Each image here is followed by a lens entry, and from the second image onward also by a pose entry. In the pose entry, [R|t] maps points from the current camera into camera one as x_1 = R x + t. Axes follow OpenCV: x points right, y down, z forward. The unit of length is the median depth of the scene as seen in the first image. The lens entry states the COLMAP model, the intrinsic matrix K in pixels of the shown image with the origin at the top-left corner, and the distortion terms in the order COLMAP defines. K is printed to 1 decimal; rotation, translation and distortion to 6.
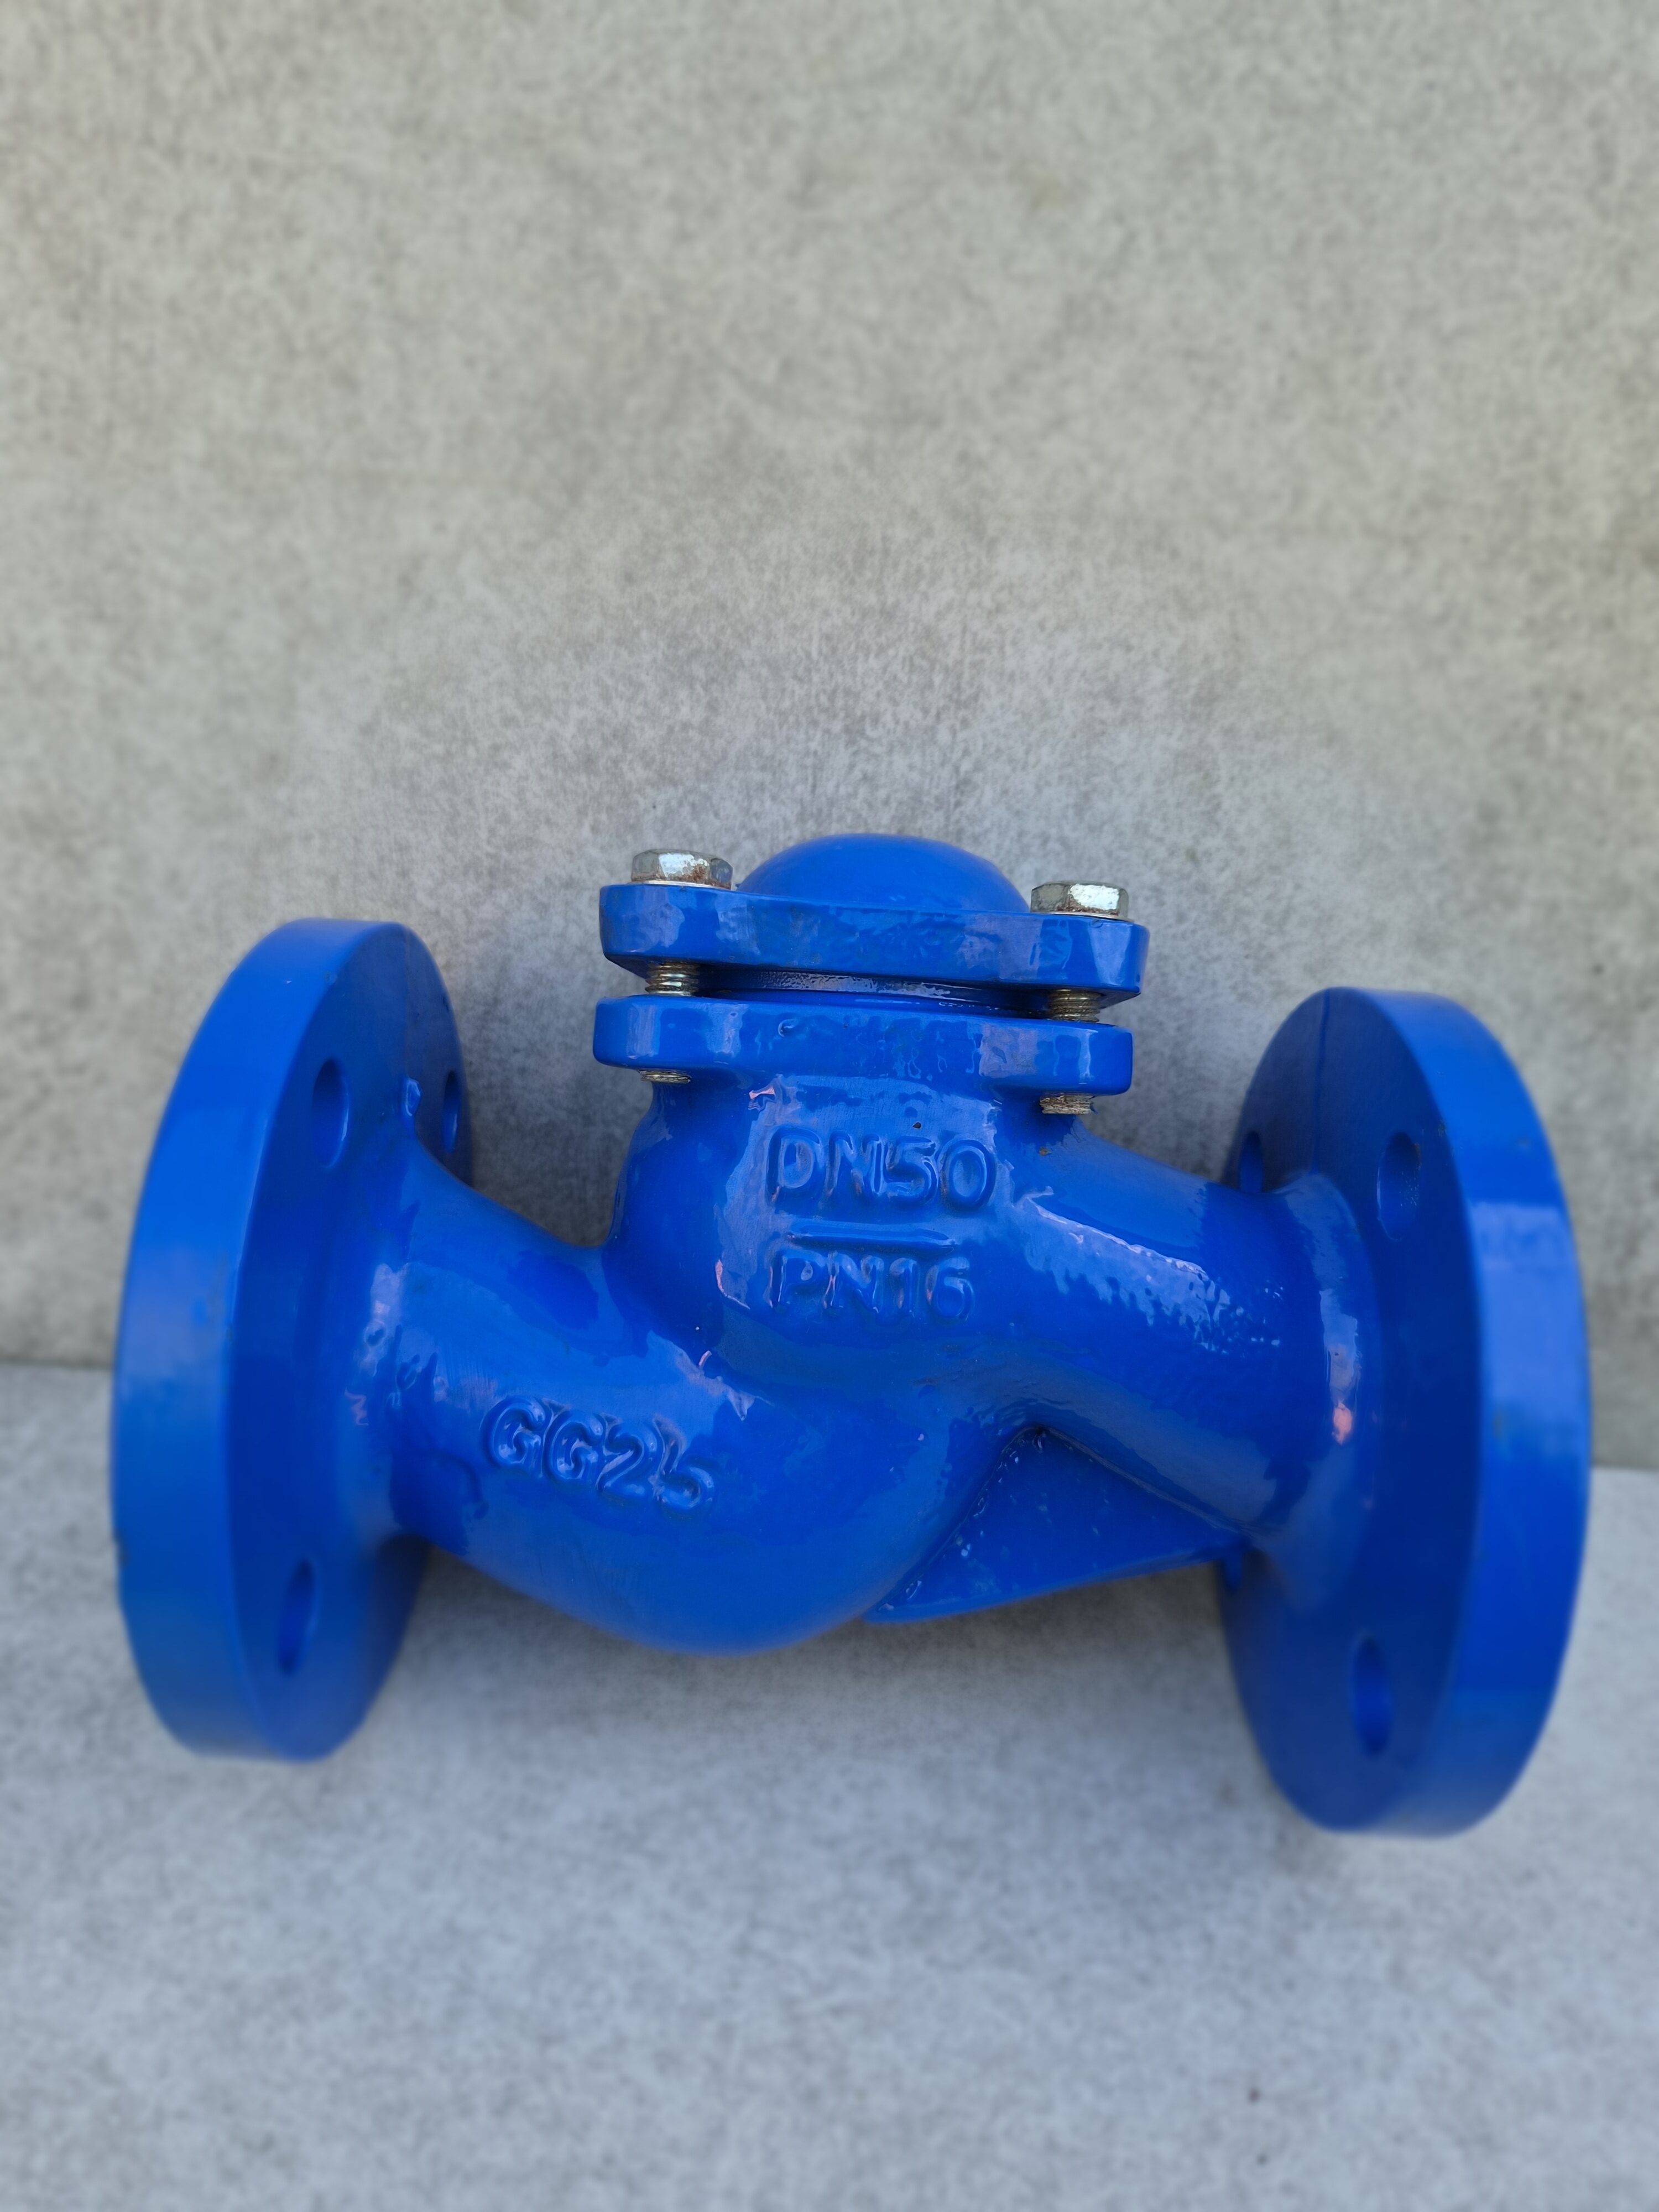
lens RADIAL K [[1421.9, 0, 827.7], [0, 1421.9, 1059.4], [0, 0, 1]] dist [0.029986, -0.034198]
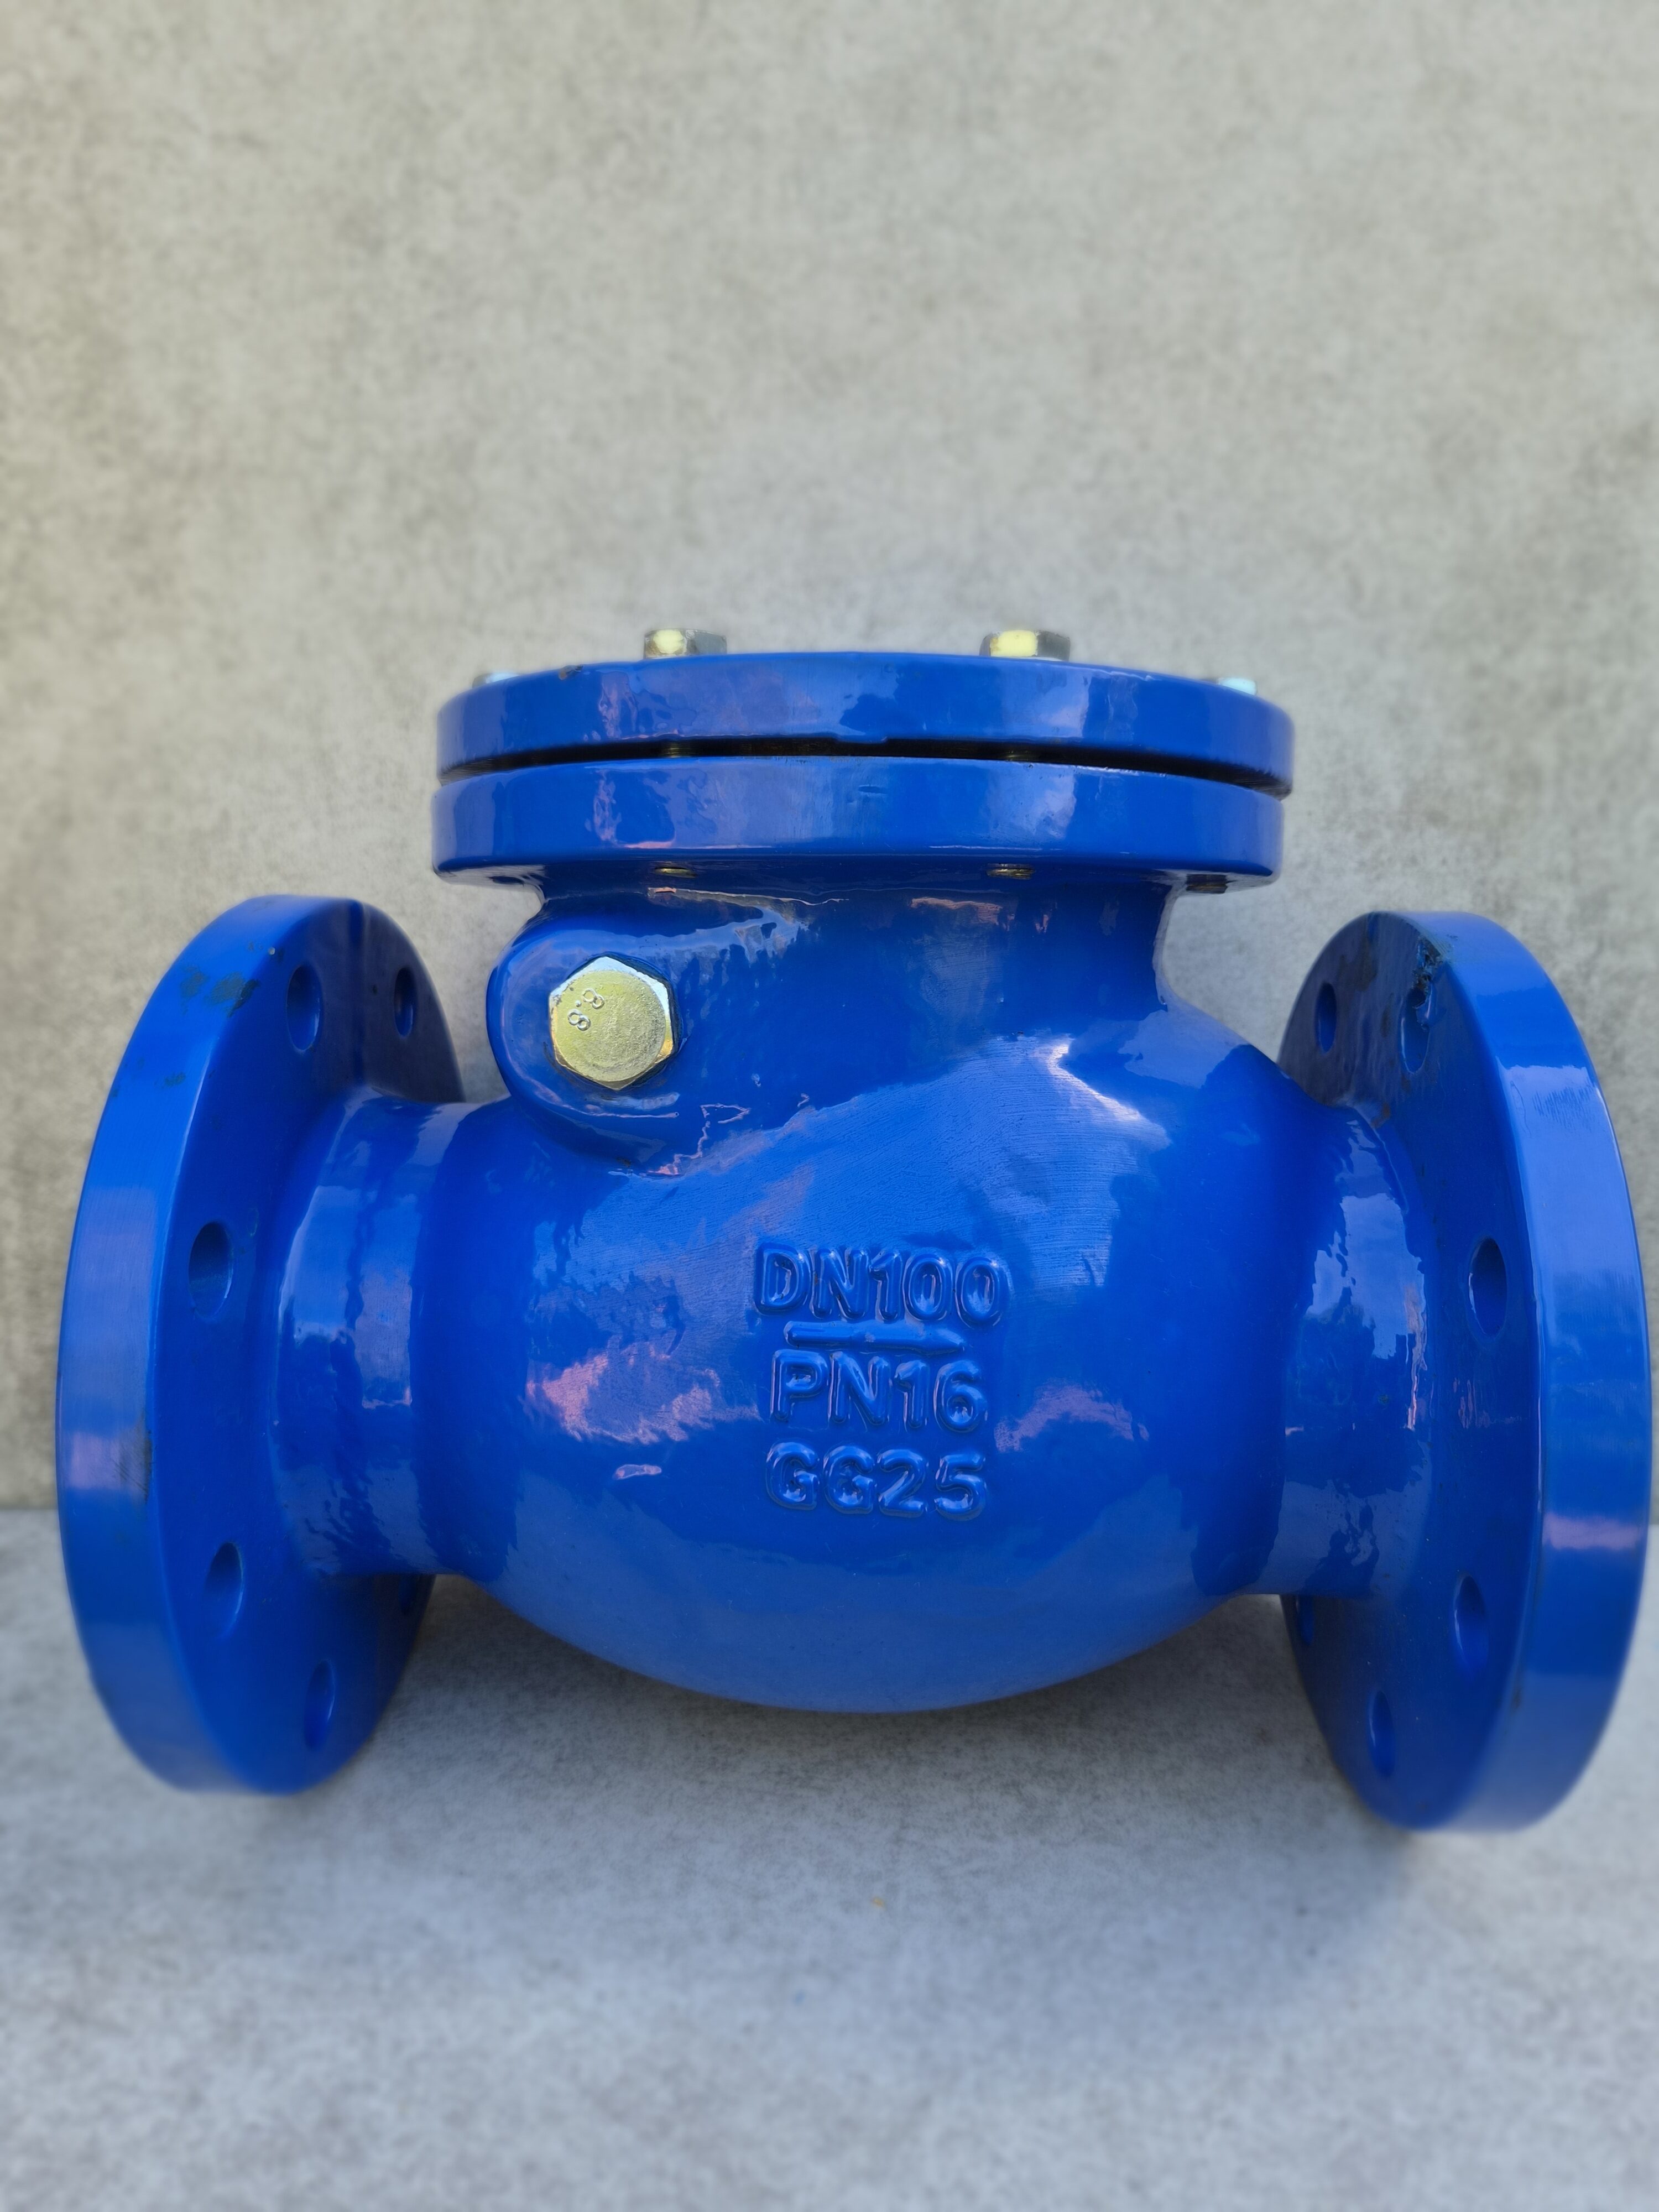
lens RADIAL K [[1501.3, 0, 839.2], [0, 1501.3, 1106.1], [0, 0, 1]] dist [0.039048, -0.041268]
pose [[0.998447, -0.053923, 0.014007, -0.094818], [0.055712, 0.967599, -0.246269, 0.309180], [-0.000273, 0.246667, 0.969100, -0.485483]]
